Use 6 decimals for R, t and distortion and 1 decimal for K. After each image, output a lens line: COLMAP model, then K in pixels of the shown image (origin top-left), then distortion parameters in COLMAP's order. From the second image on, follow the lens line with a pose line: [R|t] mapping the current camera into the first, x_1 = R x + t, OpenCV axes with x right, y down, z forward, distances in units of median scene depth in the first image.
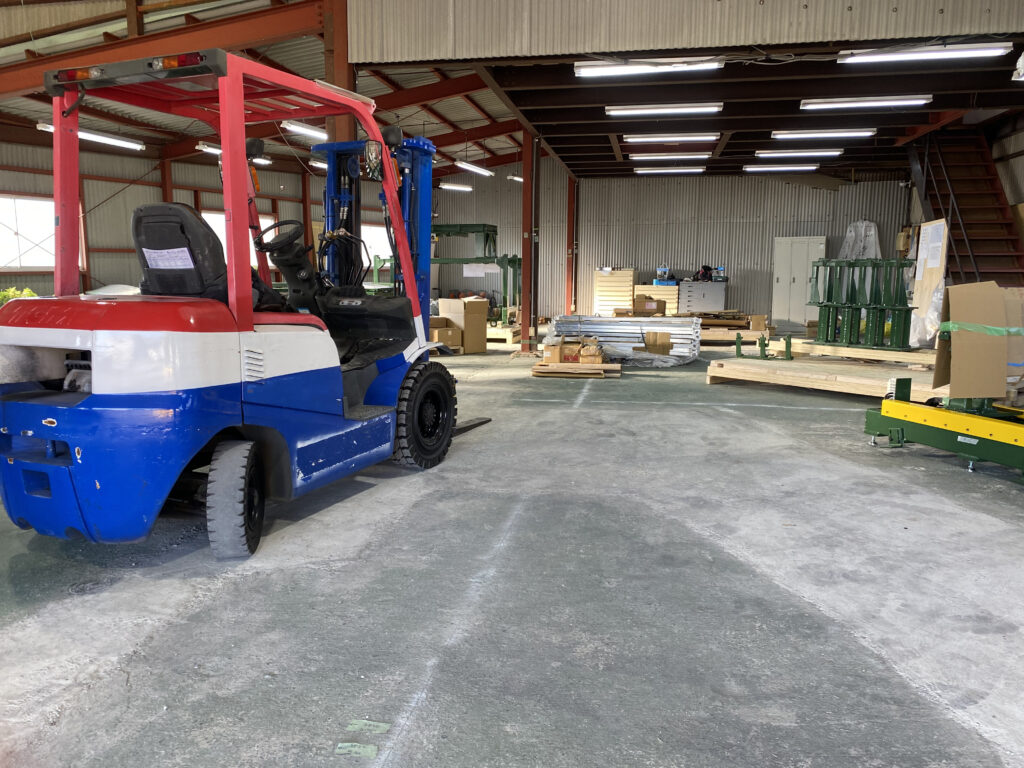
lens RADIAL K [[795.3, 0, 500.6], [0, 795.3, 399.6], [0, 0, 1]] dist [0.104763, -0.174167]
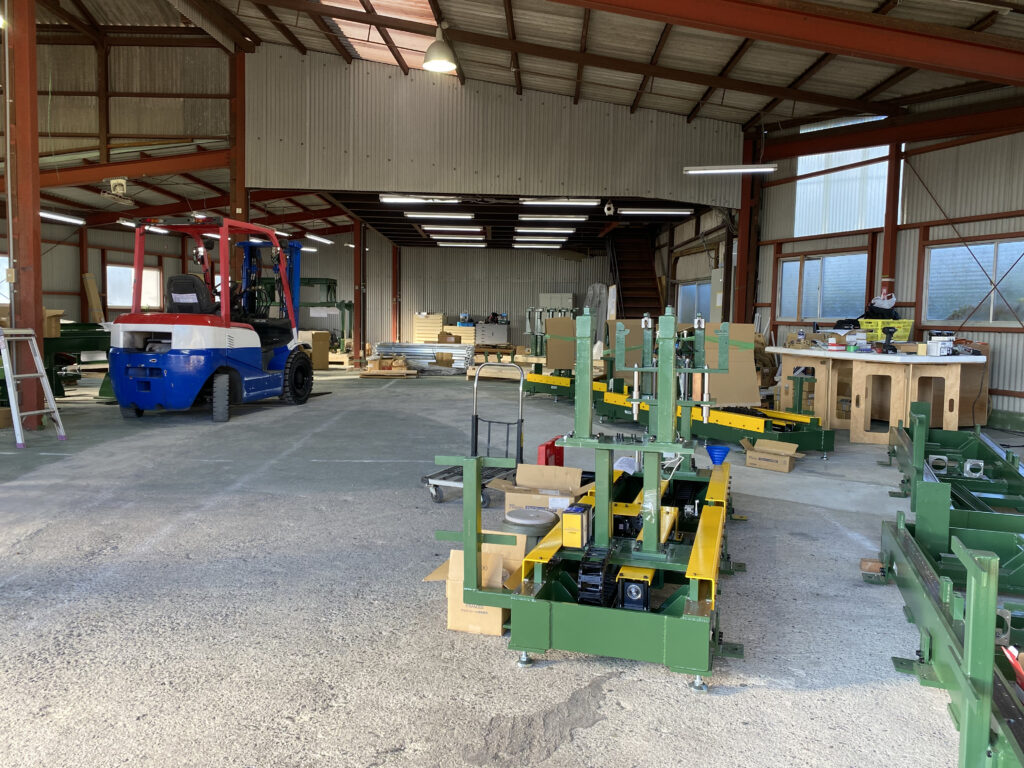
lens RADIAL K [[790.6, 0, 508.9], [0, 790.6, 371.2], [0, 0, 1]] dist [0.058527, -0.069039]
pose [[0.978755, 0.000011, 0.205031, 0.007059], [0.019387, 0.995515, -0.092599, 0.086969], [-0.204113, 0.094607, 0.974365, -0.459997]]
